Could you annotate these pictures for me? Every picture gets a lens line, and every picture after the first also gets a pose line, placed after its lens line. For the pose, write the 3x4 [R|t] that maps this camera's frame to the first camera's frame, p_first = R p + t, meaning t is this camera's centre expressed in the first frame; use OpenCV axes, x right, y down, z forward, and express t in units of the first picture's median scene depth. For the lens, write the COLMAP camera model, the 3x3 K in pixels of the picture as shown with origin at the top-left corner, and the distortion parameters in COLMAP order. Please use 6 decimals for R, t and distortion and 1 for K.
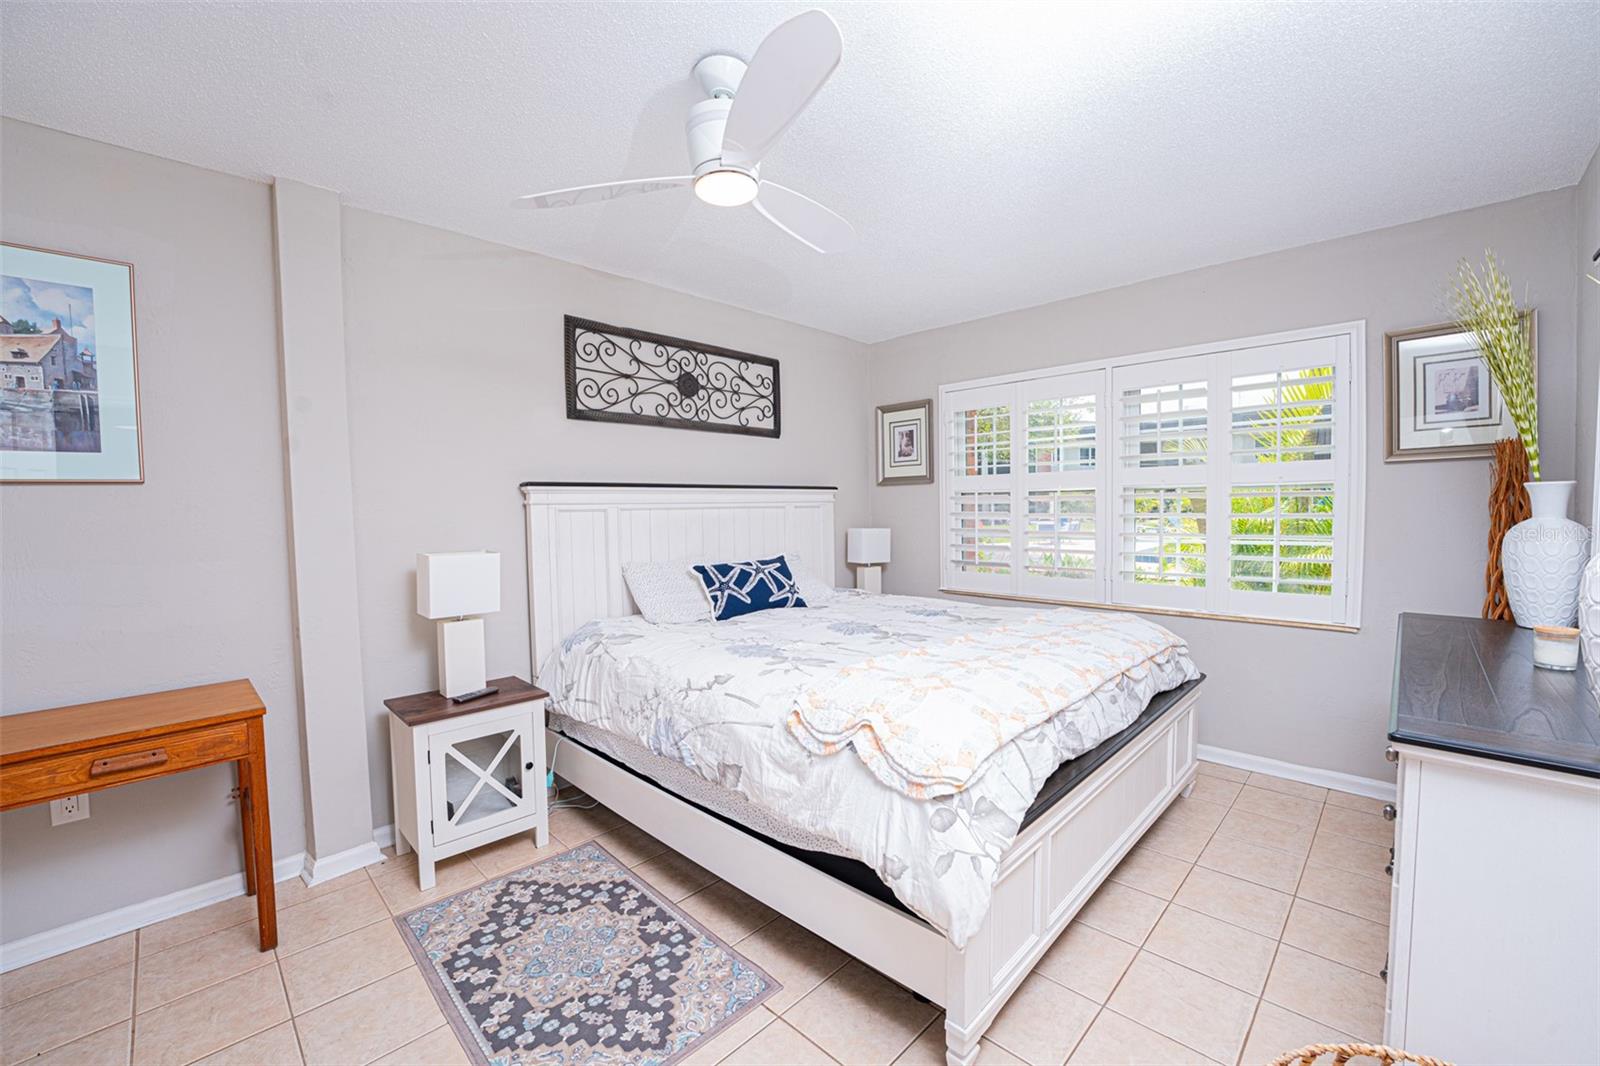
lens RADIAL K [[648.4, 0, 800.0], [0, 648.4, 533.0], [0, 0, 1]] dist [-0.023008, 0.000102]
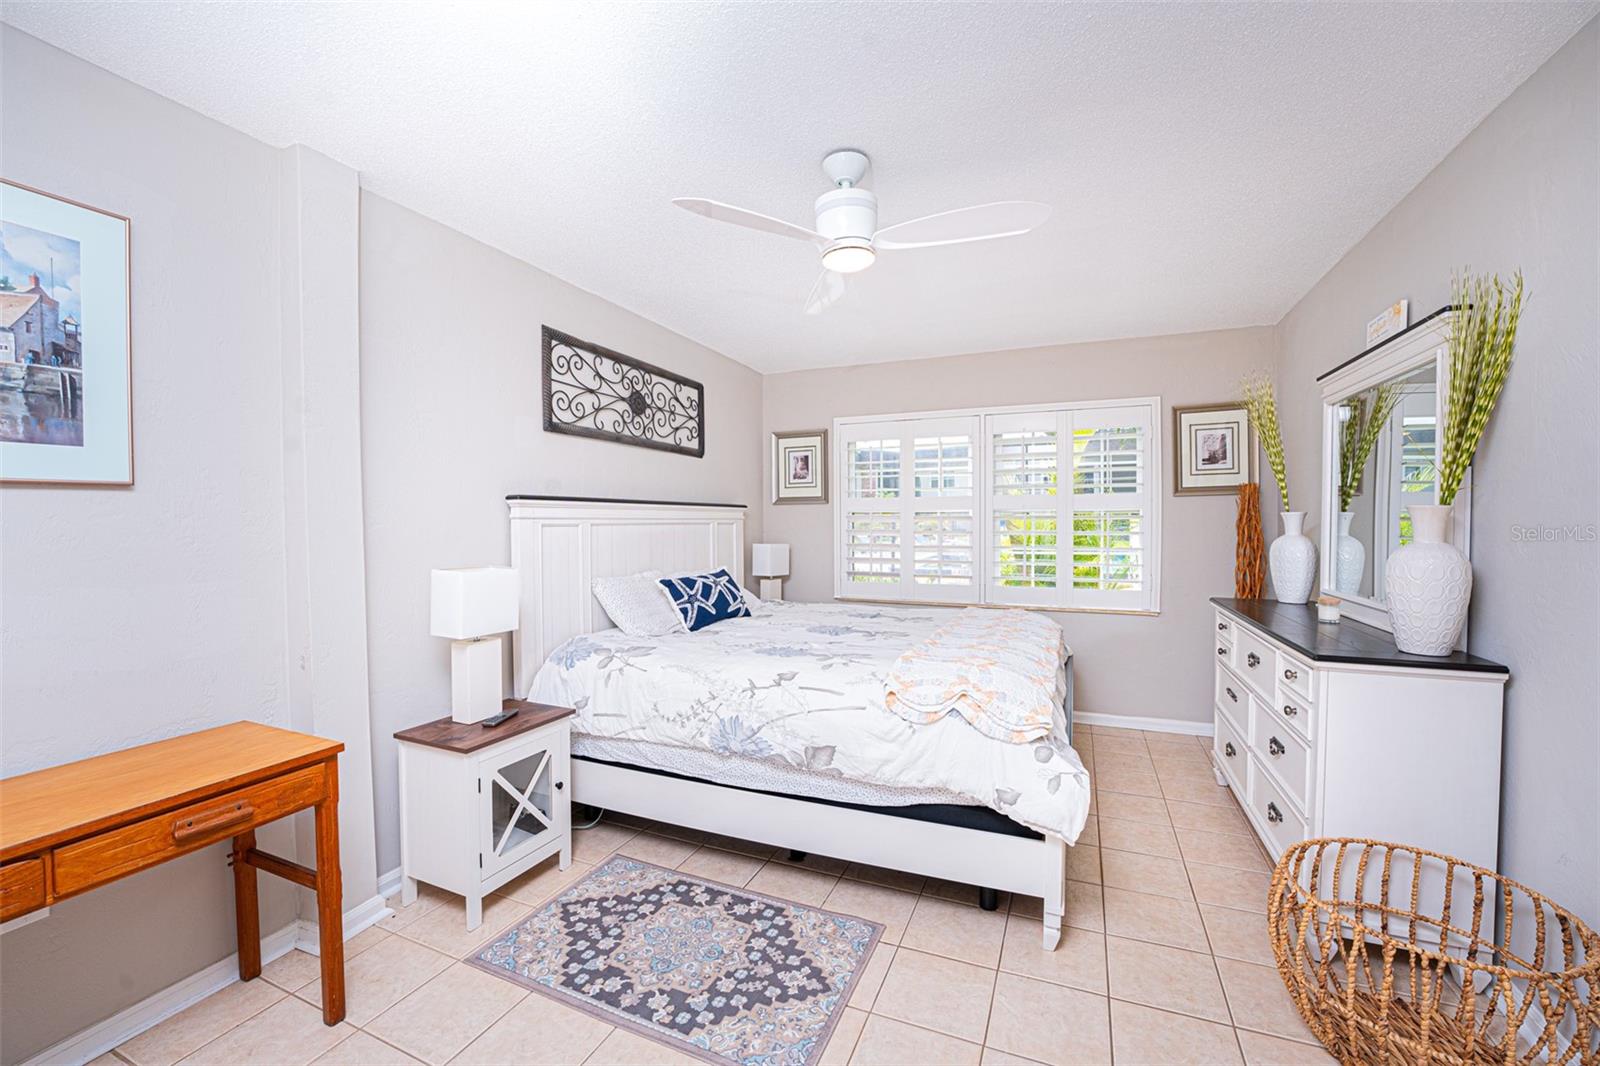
lens RADIAL K [[648.4, 0, 800.0], [0, 648.4, 533.0], [0, 0, 1]] dist [-0.023008, 0.000102]
pose [[0.931278, 0.003612, 0.364292, -0.339228], [0.006541, 0.999624, -0.026634, 0.005160], [-0.364252, 0.027187, 0.930904, -0.040752]]
